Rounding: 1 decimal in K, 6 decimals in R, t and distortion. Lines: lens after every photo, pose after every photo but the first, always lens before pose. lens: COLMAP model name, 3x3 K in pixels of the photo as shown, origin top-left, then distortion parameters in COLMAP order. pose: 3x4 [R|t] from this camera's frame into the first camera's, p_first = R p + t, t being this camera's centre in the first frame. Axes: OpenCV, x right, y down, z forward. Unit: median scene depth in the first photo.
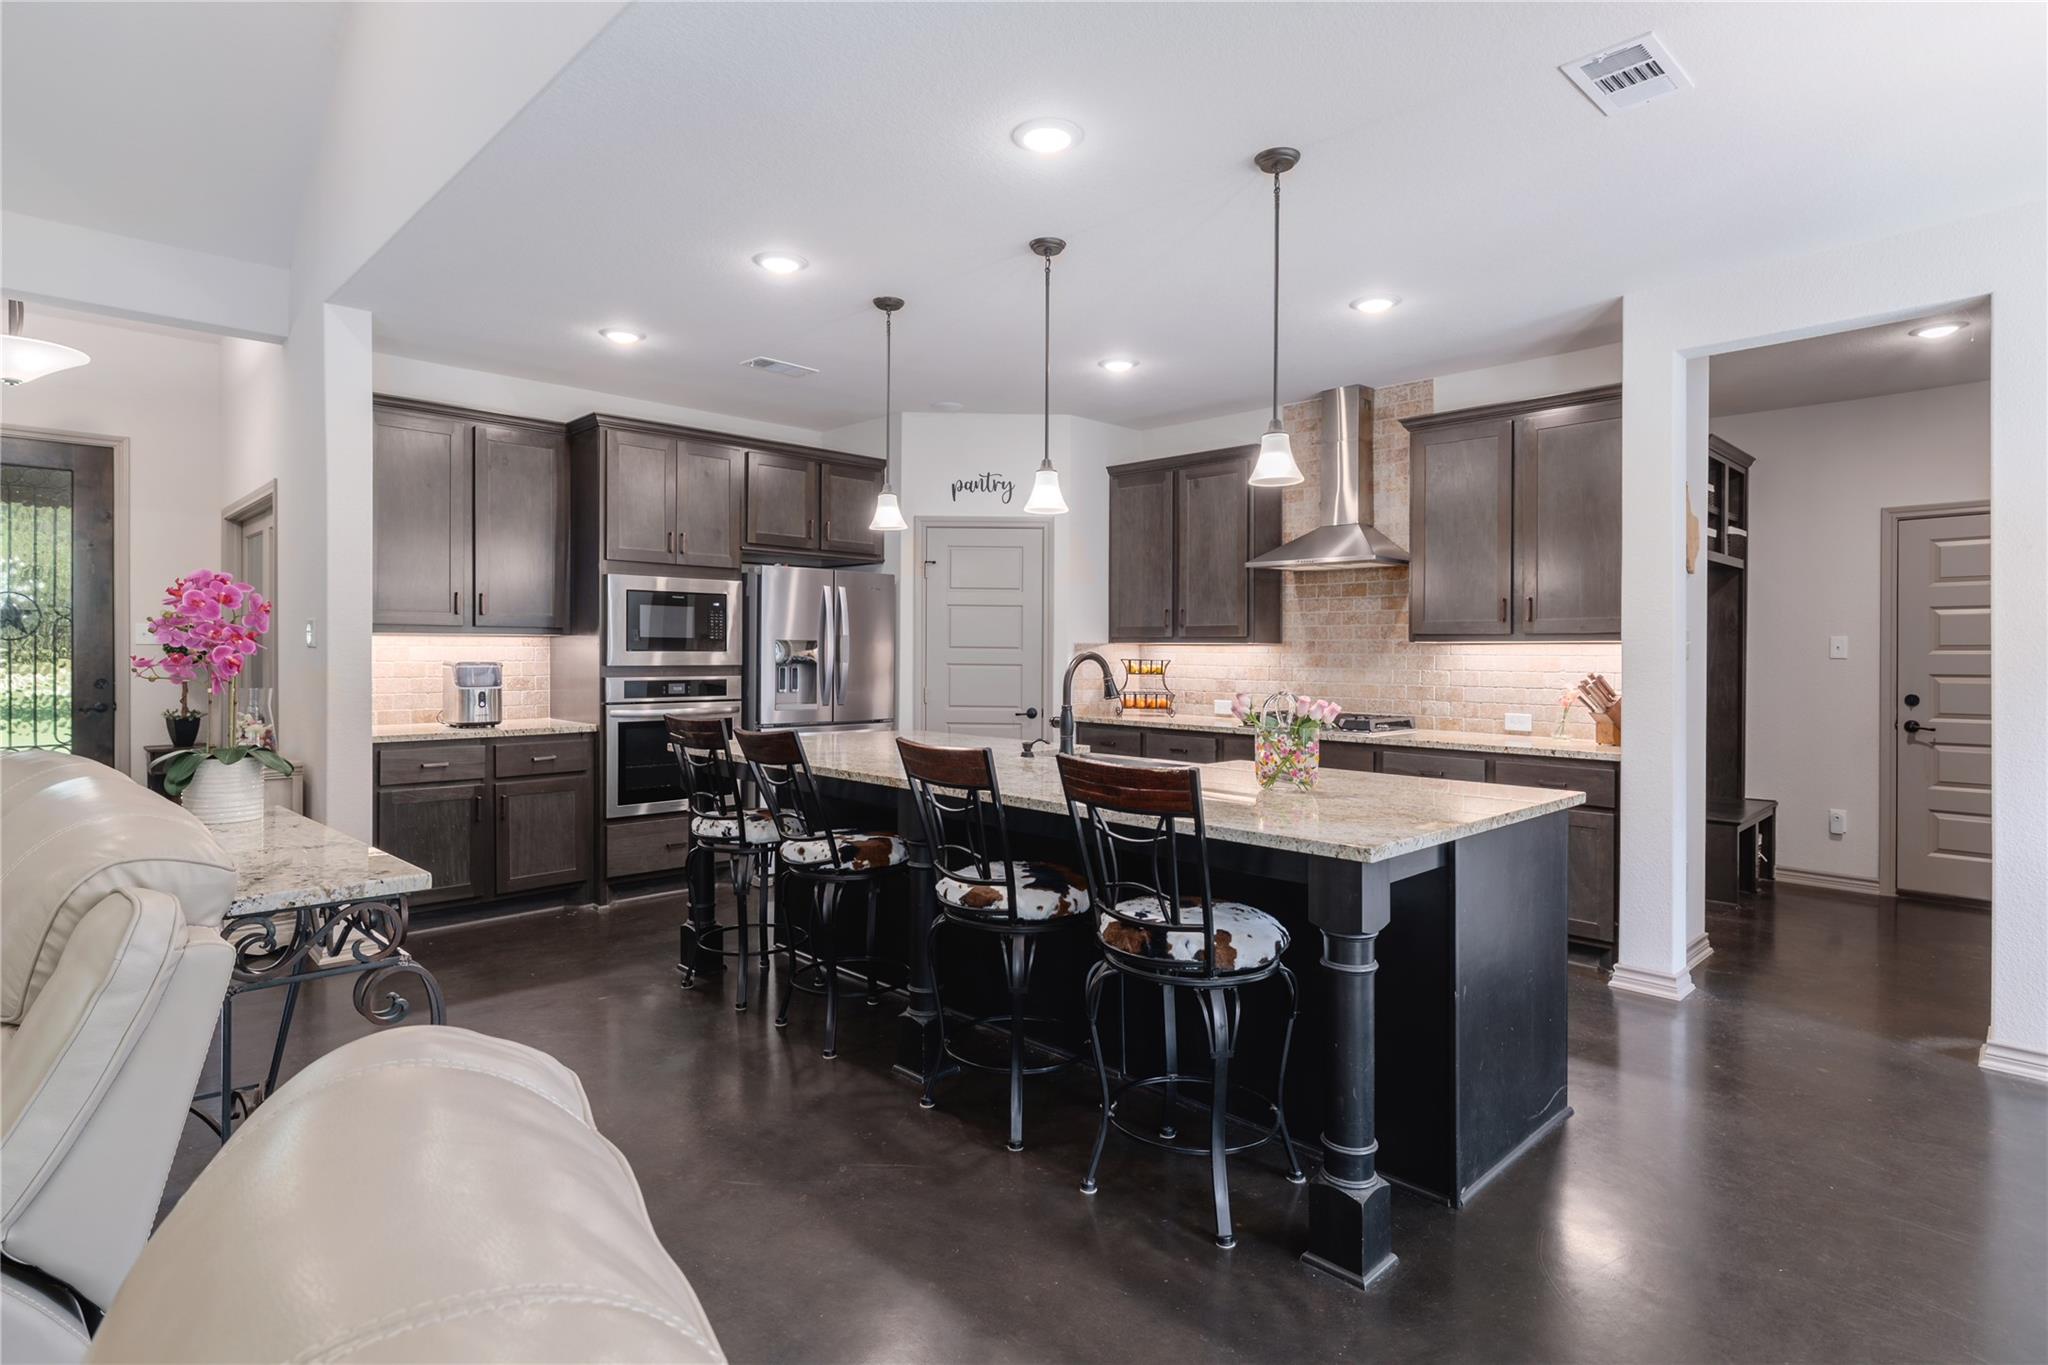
lens RADIAL K [[1086.4, 0, 1006.5], [0, 1086.4, 666.2], [0, 0, 1]] dist [-0.000363, 0.000306]
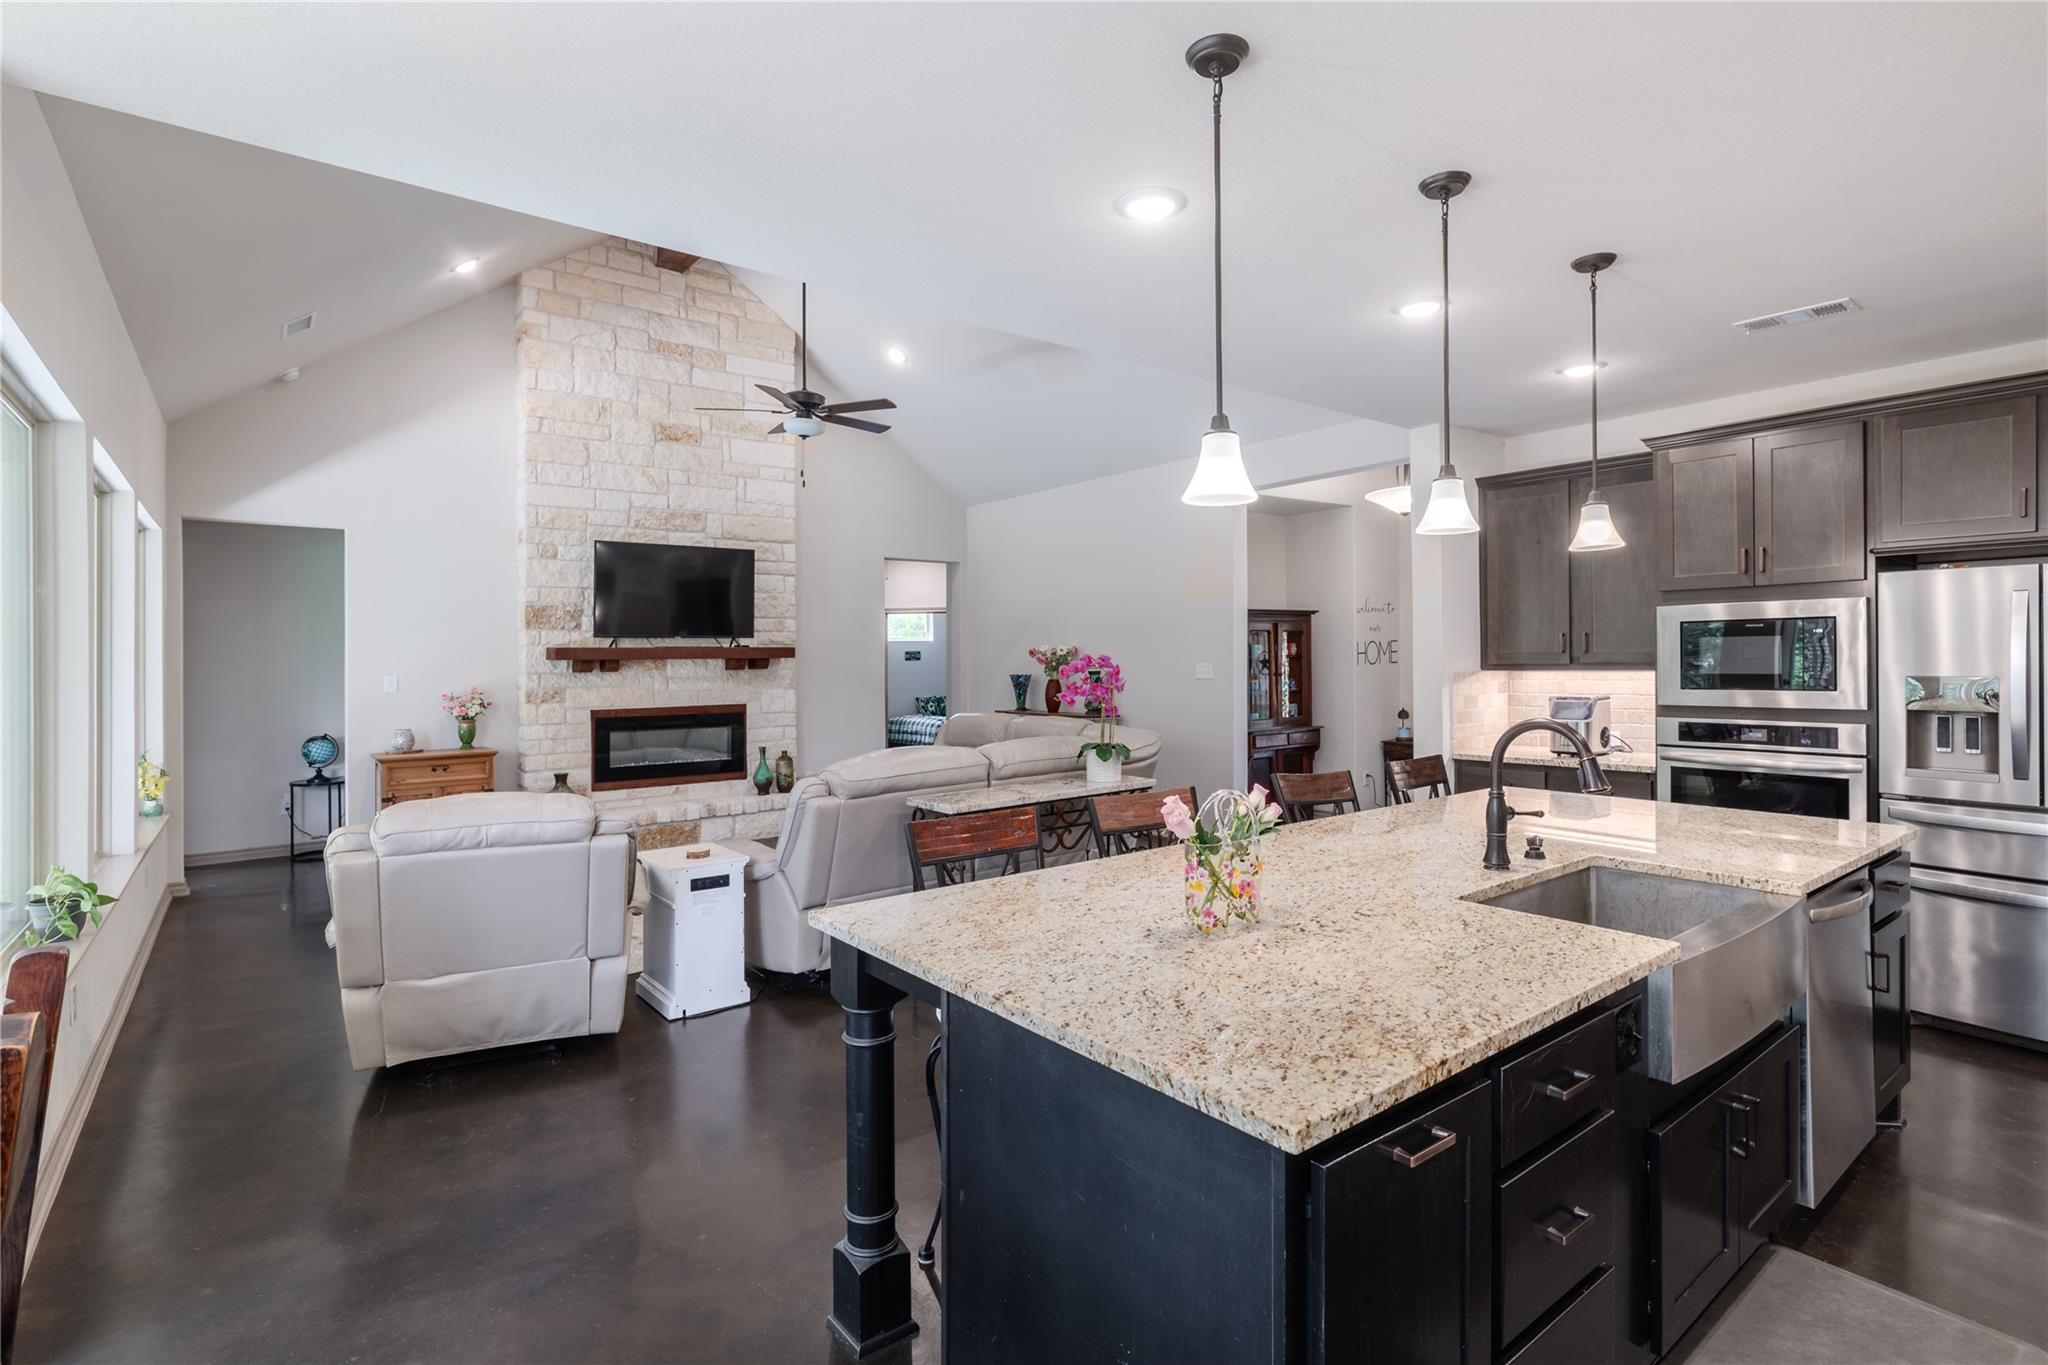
lens RADIAL K [[966.7, 0, 1013.6], [0, 966.7, 638.5], [0, 0, 1]] dist [-0.018243, 0.007375]
pose [[-0.120323, -0.024655, -0.992429, 0.475694], [-0.005129, 0.999694, -0.024214, -0.031777], [0.992722, 0.002176, -0.120413, 0.500293]]
